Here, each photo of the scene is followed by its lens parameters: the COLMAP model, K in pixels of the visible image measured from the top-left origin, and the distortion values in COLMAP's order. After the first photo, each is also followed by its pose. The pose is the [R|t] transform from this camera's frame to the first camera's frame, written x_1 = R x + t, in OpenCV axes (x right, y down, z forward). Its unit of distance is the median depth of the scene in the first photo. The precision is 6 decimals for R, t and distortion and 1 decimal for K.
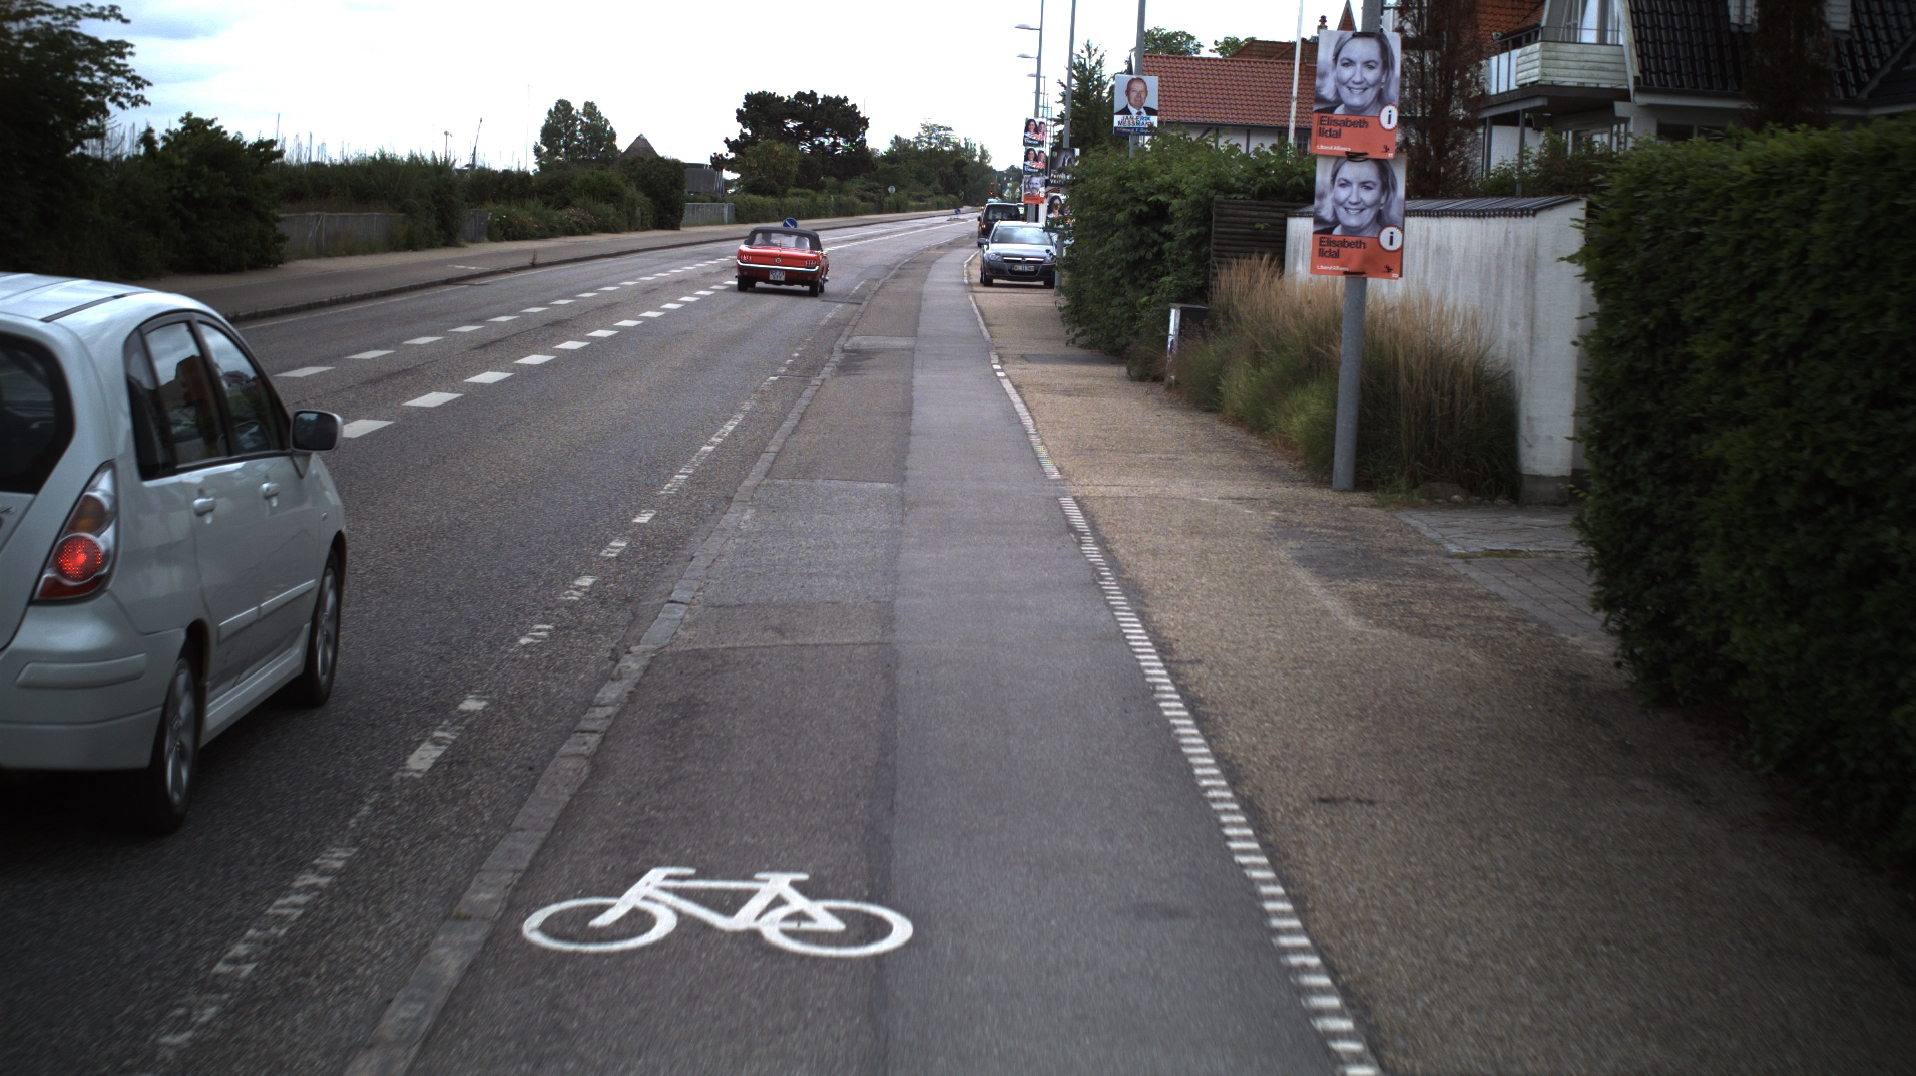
lens RADIAL K [[1624.1, 0, 958.0], [0, 1624.1, 538.0], [0, 0, 1]] dist [-0.056321, 0.002988]
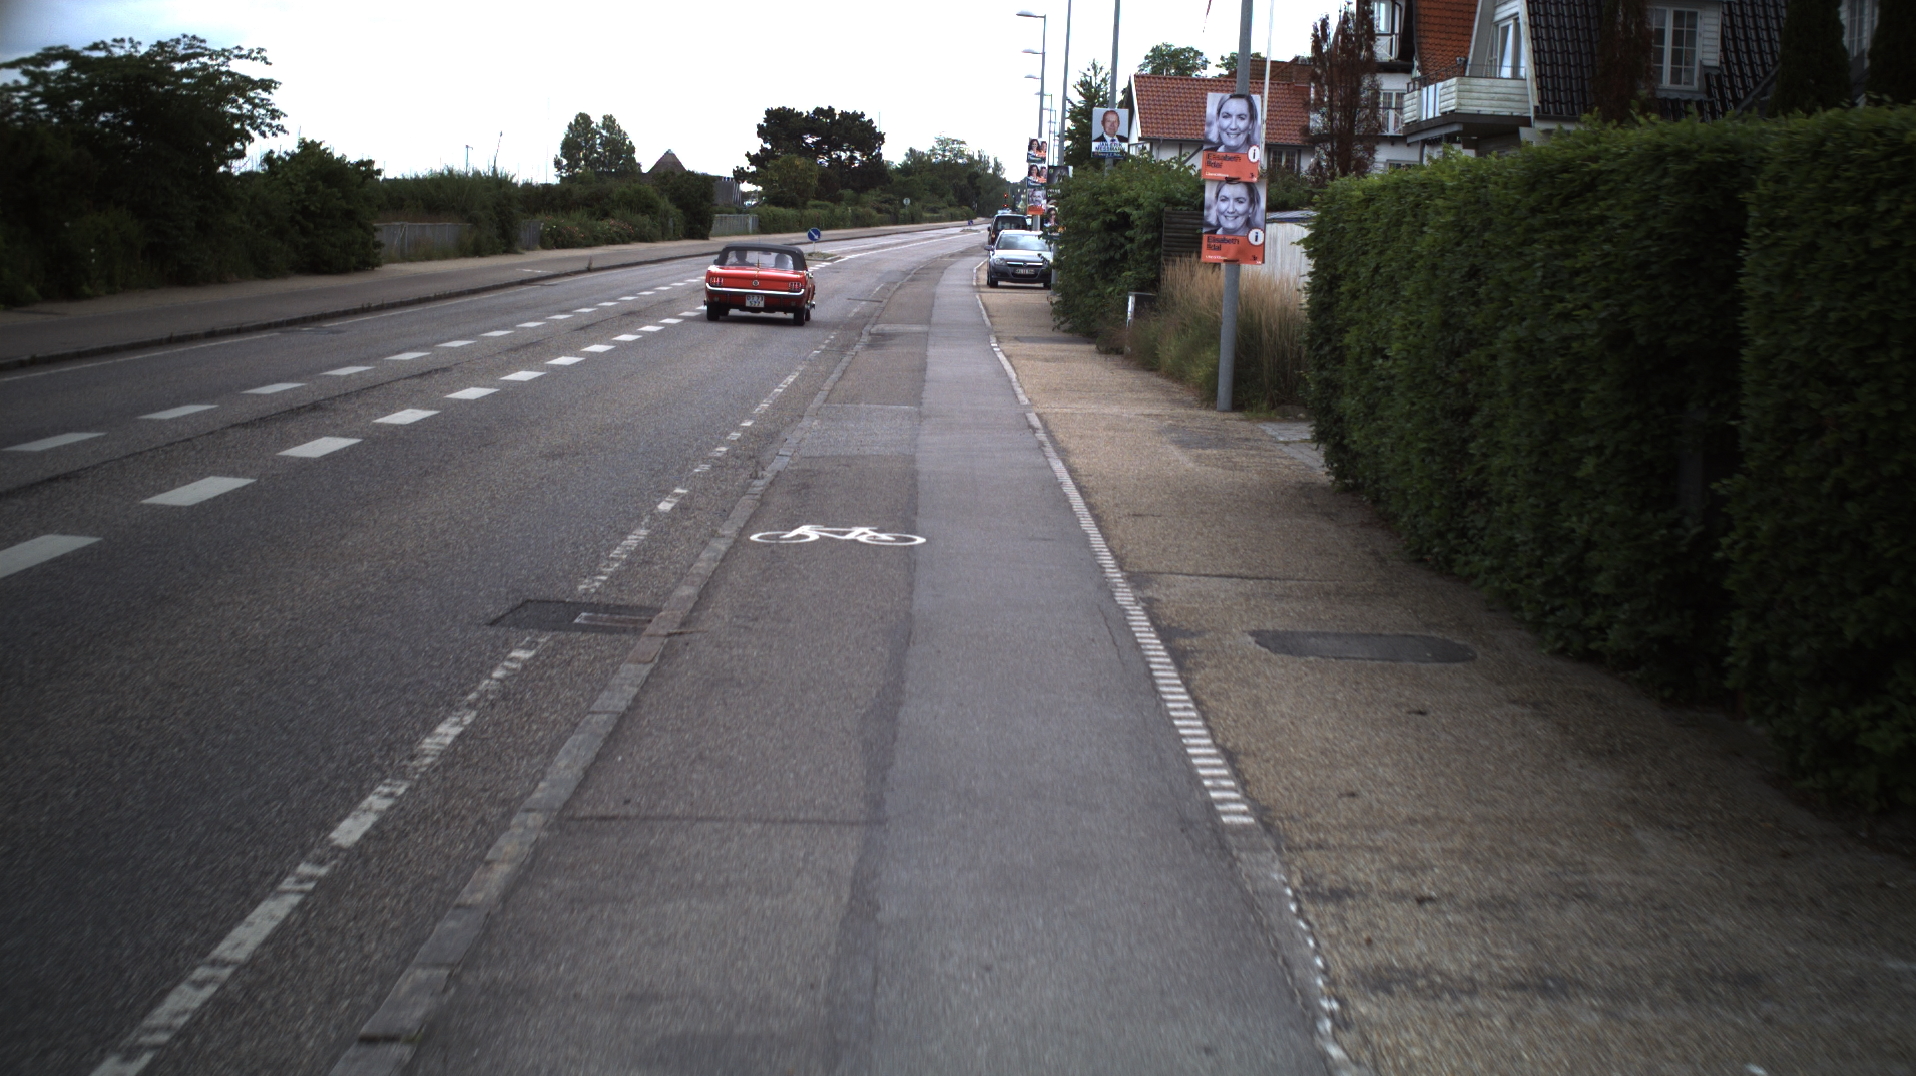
lens RADIAL K [[1624.1, 0, 958.0], [0, 1624.1, 538.0], [0, 0, 1]] dist [-0.056321, 0.002988]
pose [[0.999963, 0.000735, -0.008616, 0.005090], [-0.000794, 0.999976, -0.006908, 0.037257], [0.008611, 0.006914, 0.999939, -0.177622]]
